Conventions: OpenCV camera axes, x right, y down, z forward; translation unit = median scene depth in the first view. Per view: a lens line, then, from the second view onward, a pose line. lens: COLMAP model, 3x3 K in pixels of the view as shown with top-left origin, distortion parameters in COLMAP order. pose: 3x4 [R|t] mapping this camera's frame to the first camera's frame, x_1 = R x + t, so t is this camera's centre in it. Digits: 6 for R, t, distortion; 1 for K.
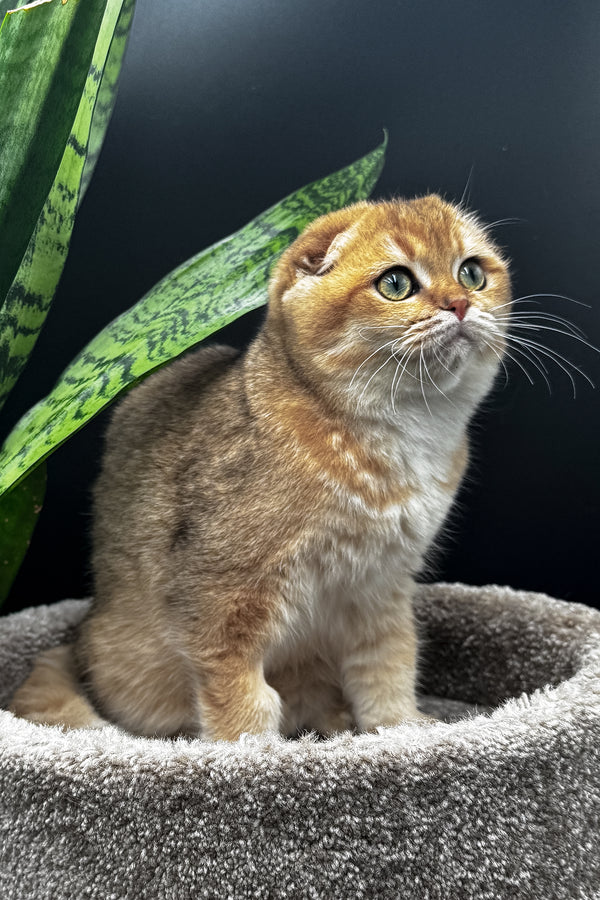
lens RADIAL K [[944.8, 0, 202.5], [0, 944.8, 515.9], [0, 0, 1]] dist [0.117020, -0.234066]
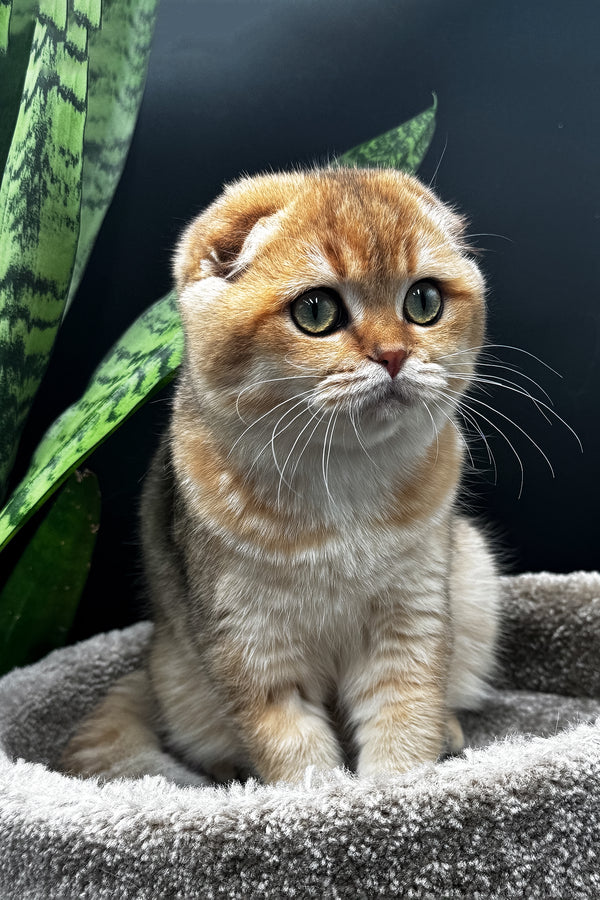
lens RADIAL K [[878.4, 0, 339.9], [0, 878.4, 555.9], [0, 0, 1]] dist [0.068903, -0.106414]
pose [[0.996358, -0.075563, 0.039511, 0.057248], [0.074136, 0.996583, 0.036408, 0.012611], [-0.042127, -0.033346, 0.998556, 0.236067]]
